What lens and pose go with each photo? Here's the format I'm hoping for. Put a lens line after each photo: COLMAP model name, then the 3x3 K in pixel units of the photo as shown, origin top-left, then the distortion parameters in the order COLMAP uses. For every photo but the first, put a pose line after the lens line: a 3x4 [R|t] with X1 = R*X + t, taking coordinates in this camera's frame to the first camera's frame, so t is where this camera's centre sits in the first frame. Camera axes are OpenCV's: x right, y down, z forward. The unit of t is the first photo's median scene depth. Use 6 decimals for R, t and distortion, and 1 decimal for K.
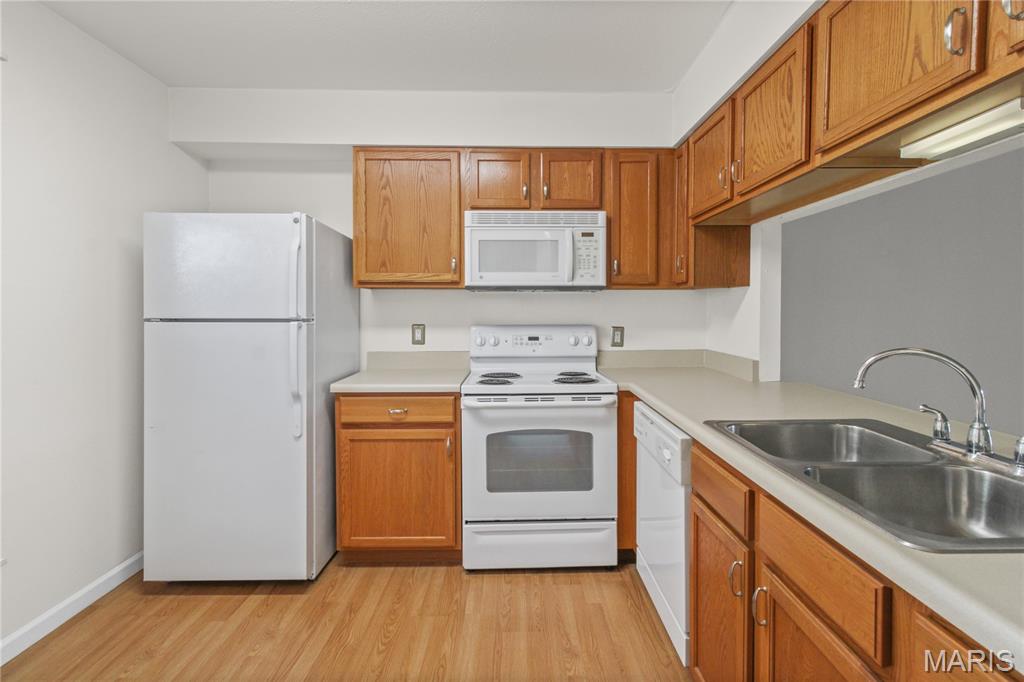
lens RADIAL K [[488.4, 0, 520.9], [0, 488.4, 325.1], [0, 0, 1]] dist [0.009010, -0.004282]
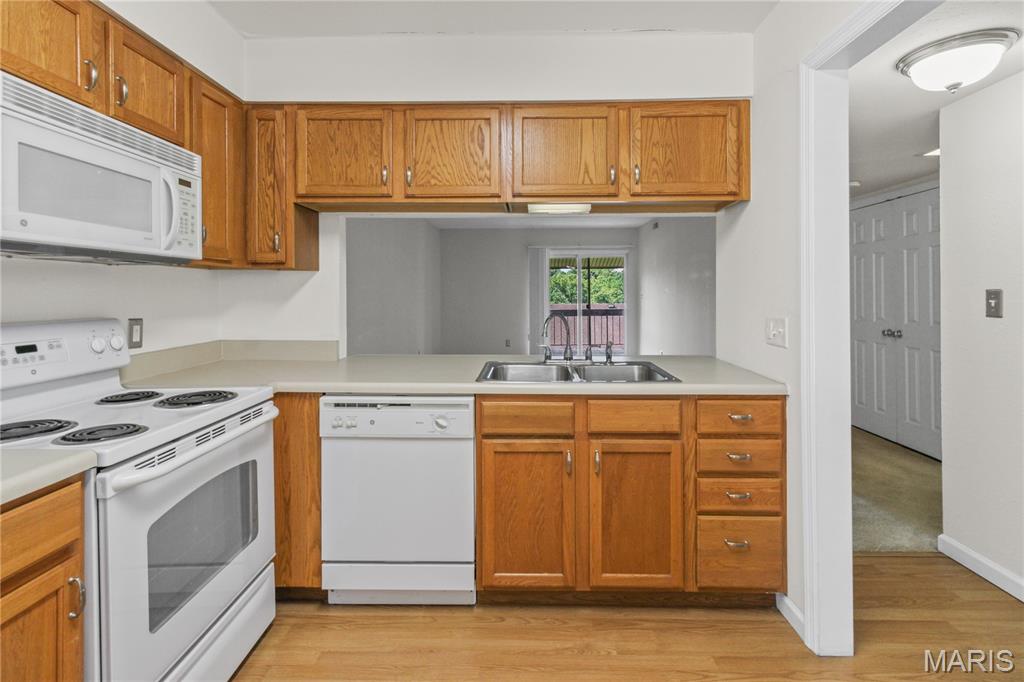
lens RADIAL K [[488.4, 0, 514.7], [0, 488.4, 296.0], [0, 0, 1]] dist [0.009010, -0.004282]
pose [[0.029416, -0.002853, 0.999563, -0.578601], [0.030697, 0.999527, 0.001950, -0.016414], [-0.999096, 0.030626, 0.029489, 0.568077]]
